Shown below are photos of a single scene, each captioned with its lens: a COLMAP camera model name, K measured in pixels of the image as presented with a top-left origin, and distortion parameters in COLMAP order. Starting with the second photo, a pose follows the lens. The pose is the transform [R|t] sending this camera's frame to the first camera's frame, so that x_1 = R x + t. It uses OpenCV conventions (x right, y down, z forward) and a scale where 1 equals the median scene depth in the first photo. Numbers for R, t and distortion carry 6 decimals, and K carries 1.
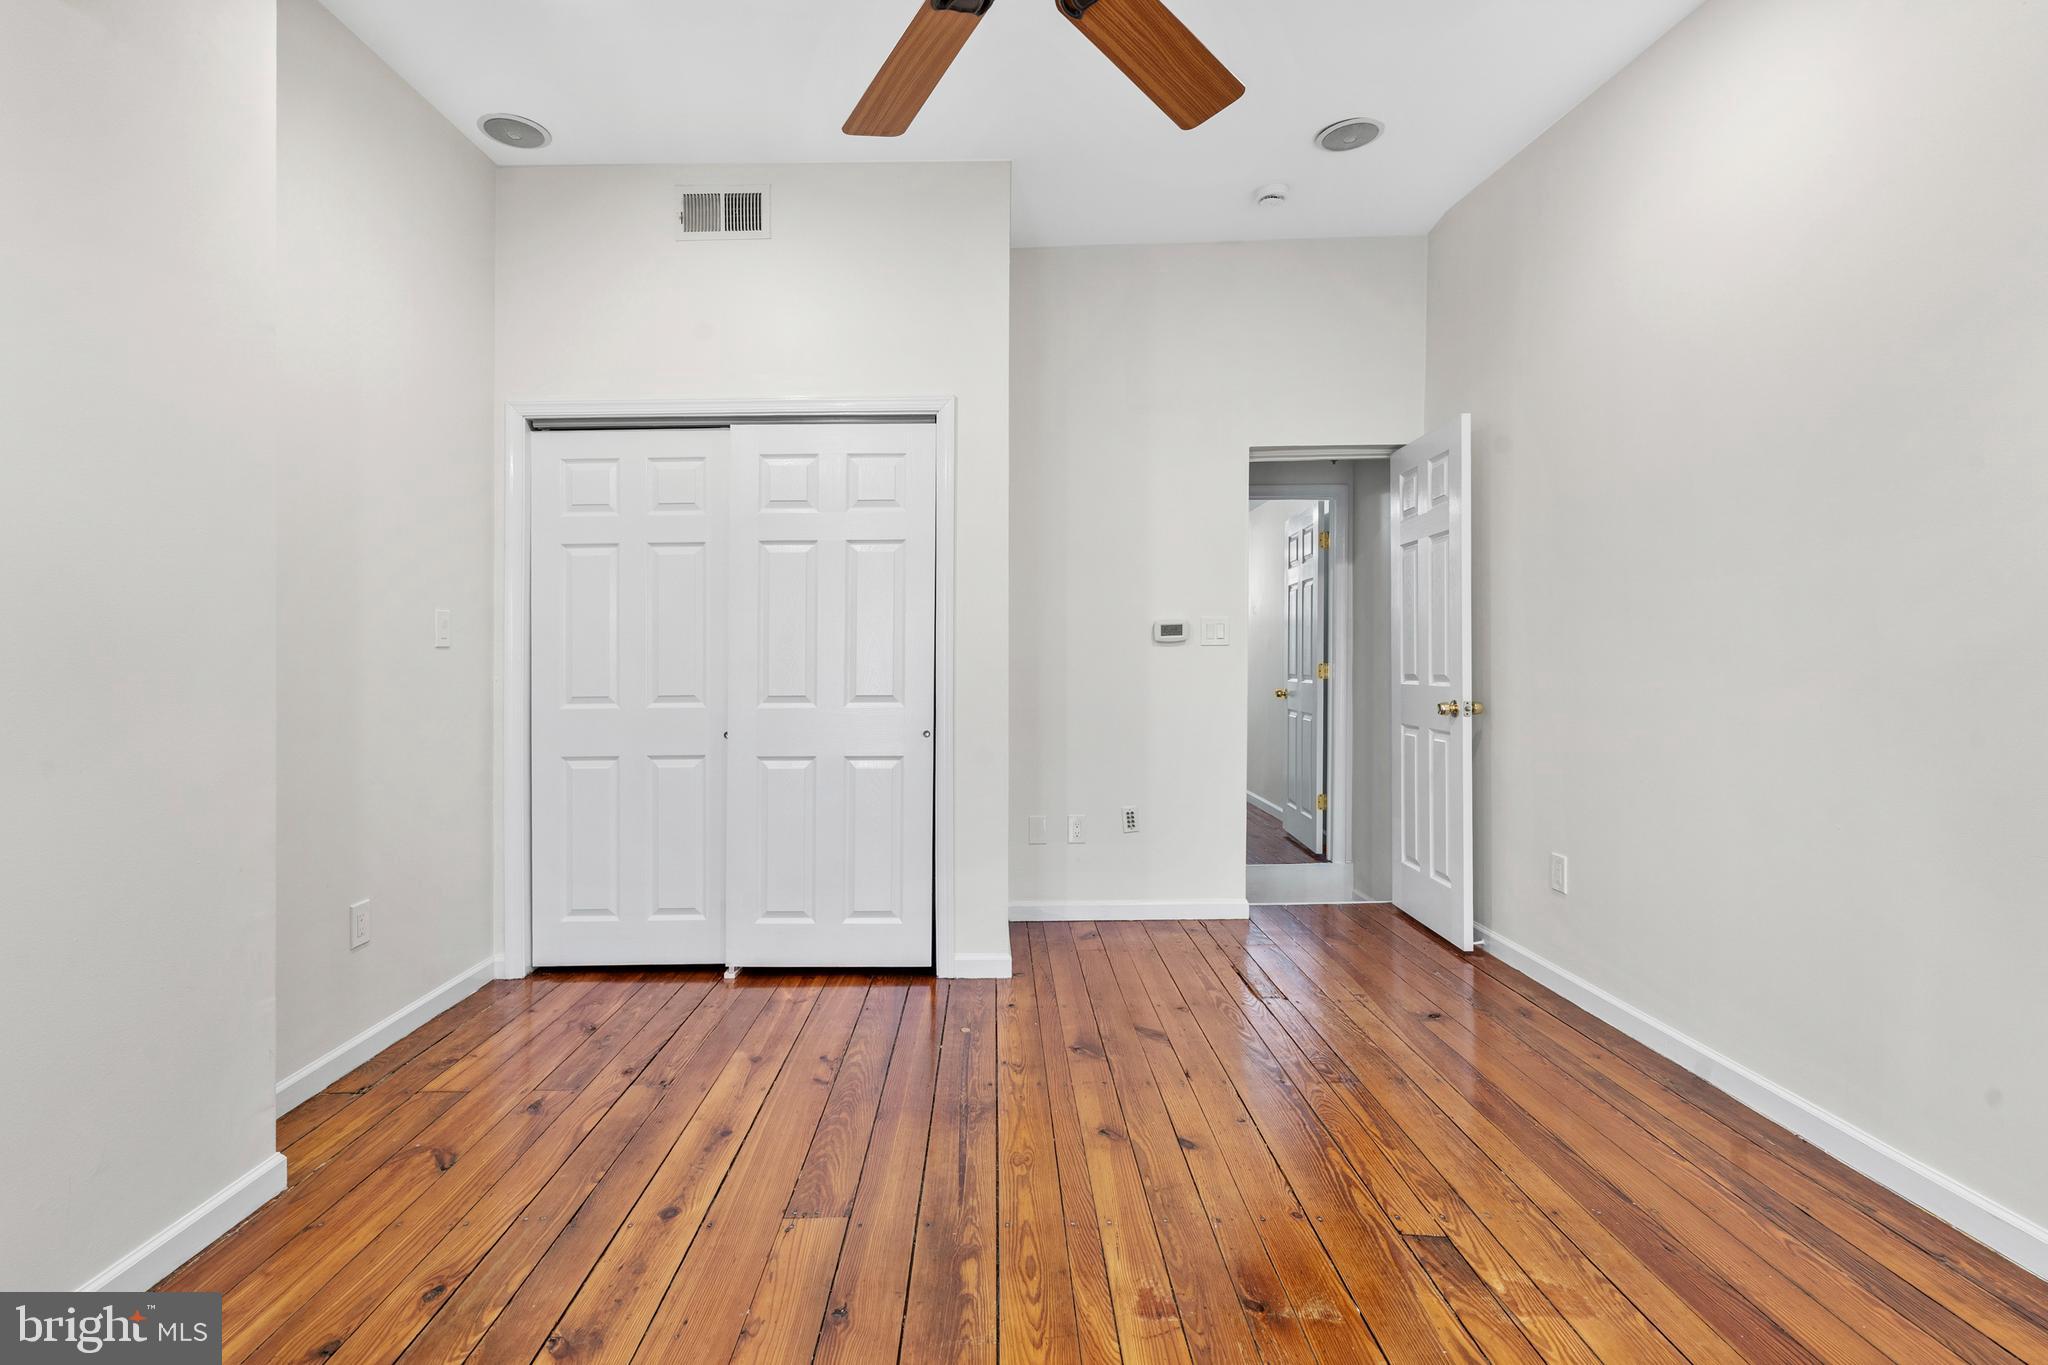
lens RADIAL K [[967.2, 0, 984.7], [0, 967.2, 652.1], [0, 0, 1]] dist [-0.001180, 0.000722]
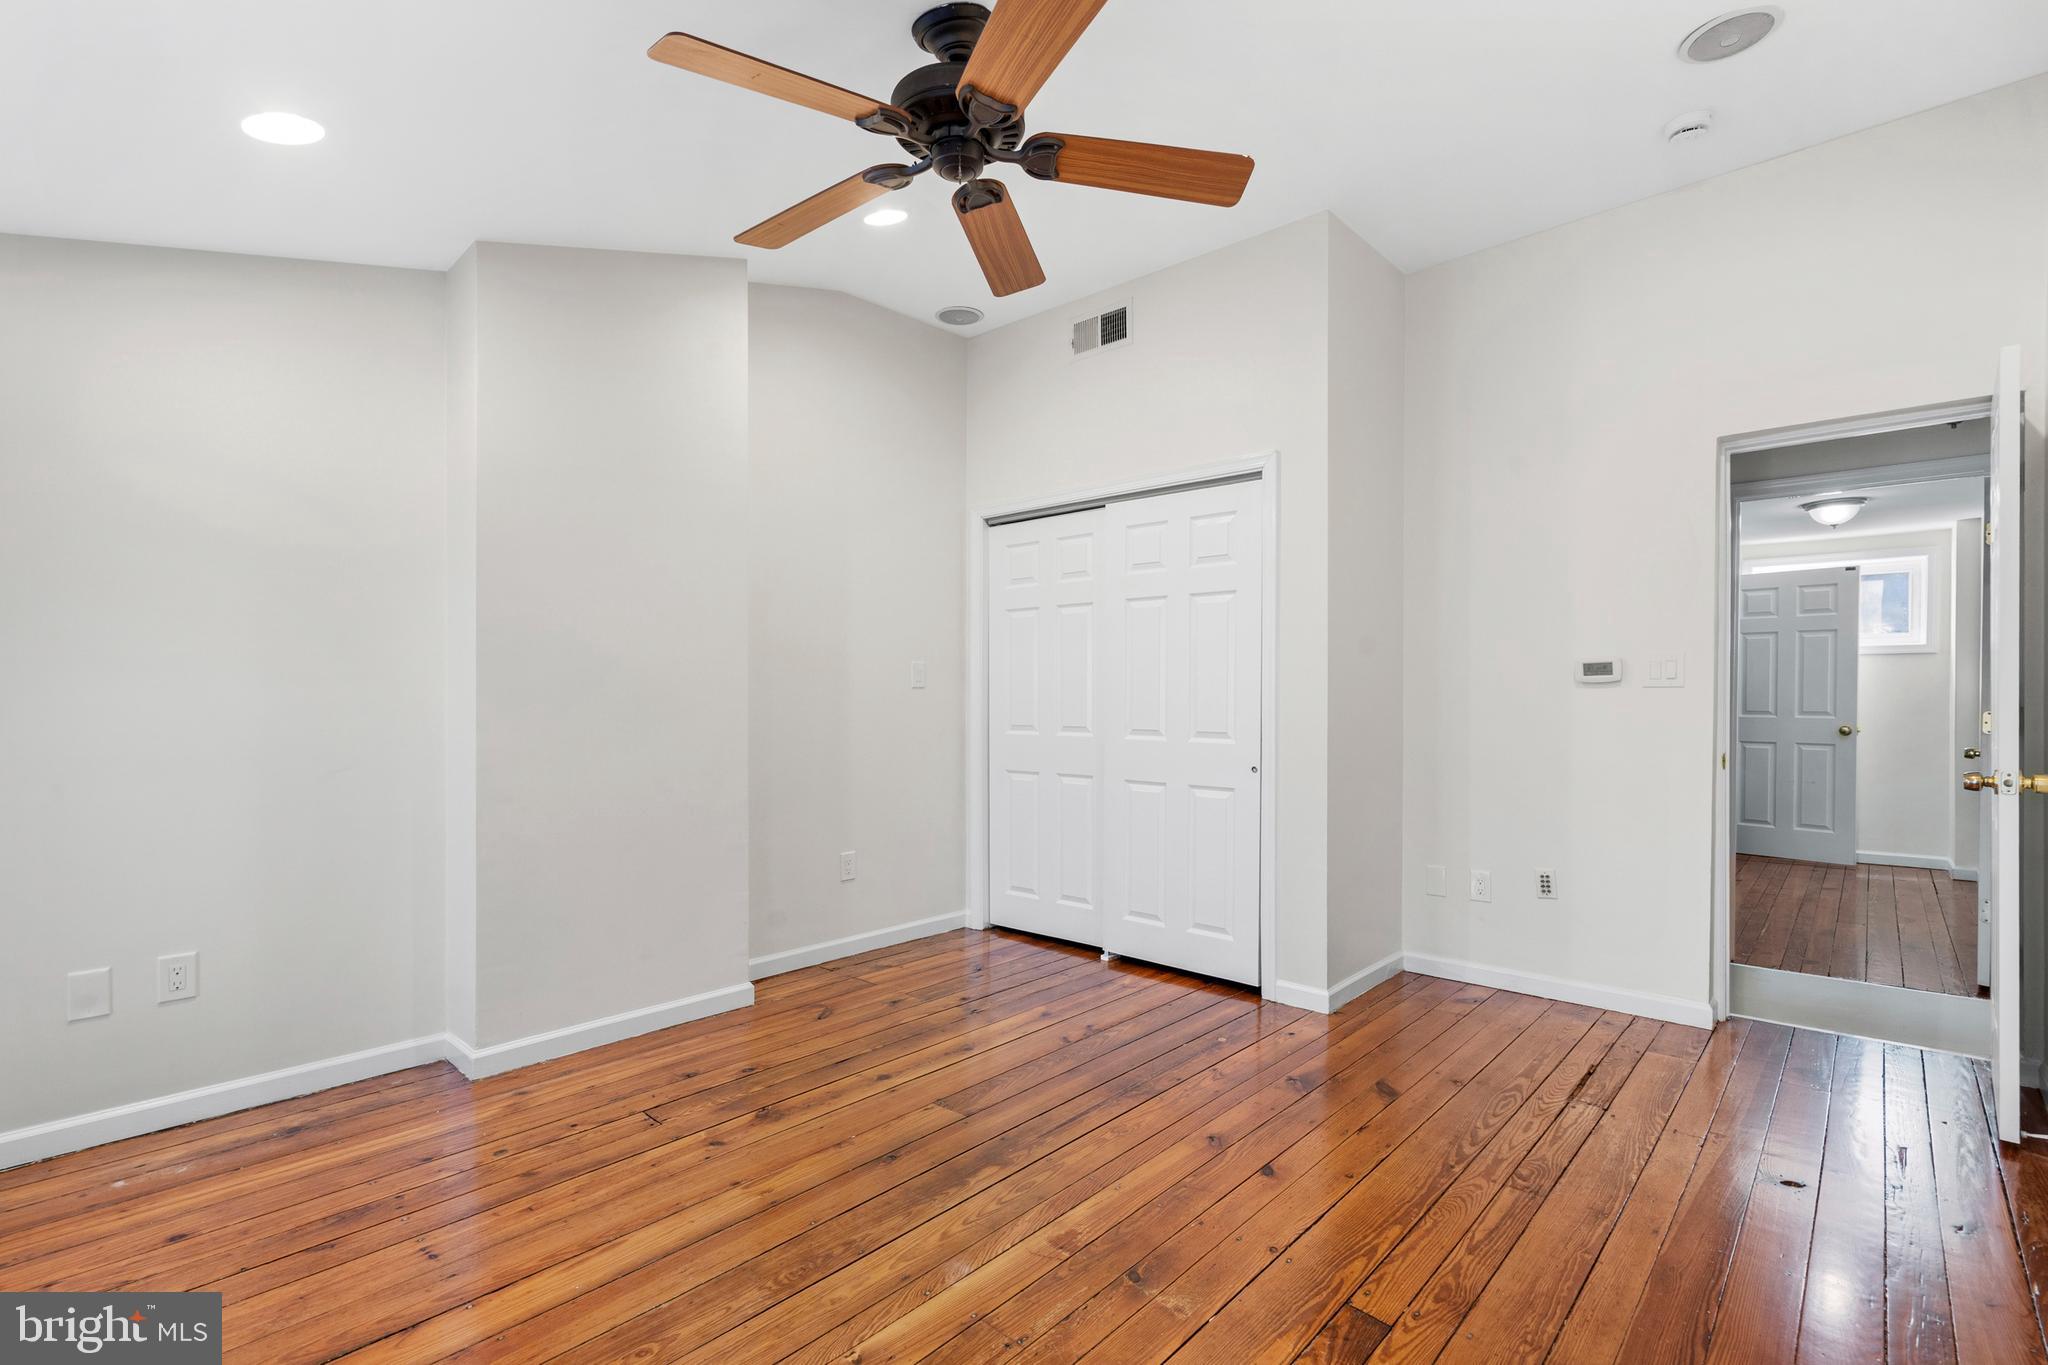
lens RADIAL K [[950.6, 0, 1013.1], [0, 950.6, 691.7], [0, 0, 1]] dist [-0.001133, 0.000428]
pose [[0.737543, 0.007280, -0.675261, 0.539145], [-0.003016, 0.999967, 0.007487, -0.010449], [0.675293, -0.003486, 0.737541, 0.049202]]
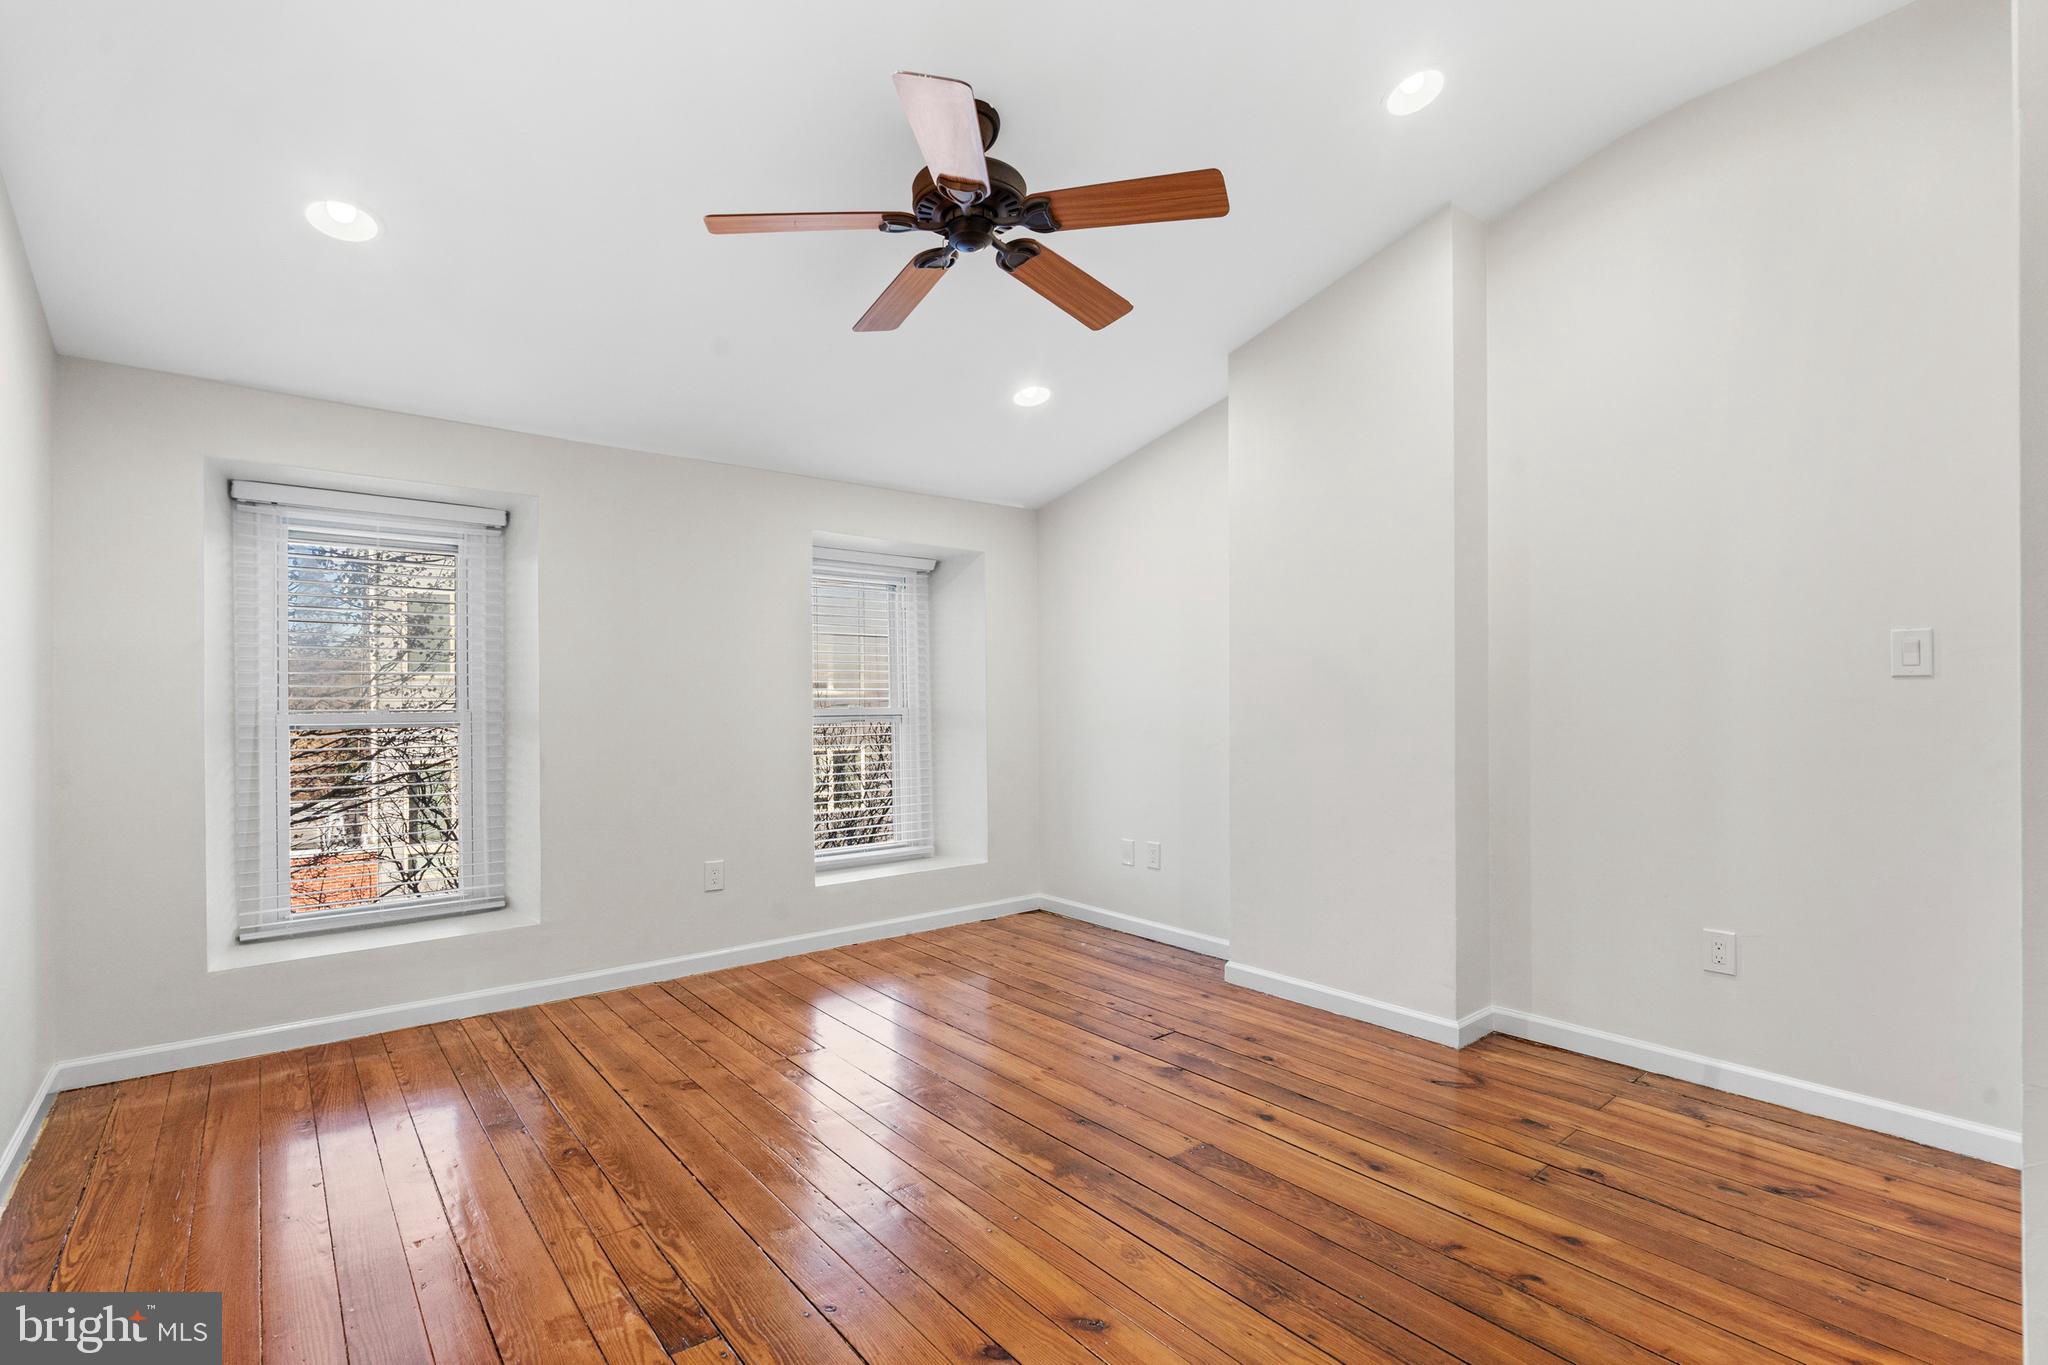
lens RADIAL K [[950.6, 0, 1013.1], [0, 950.6, 691.7], [0, 0, 1]] dist [-0.001133, 0.000428]
pose [[-0.782887, 0.008754, -0.622102, 0.501329], [0.016825, 0.999833, -0.007105, 0.007436], [0.621936, -0.016029, -0.782904, 1.231171]]
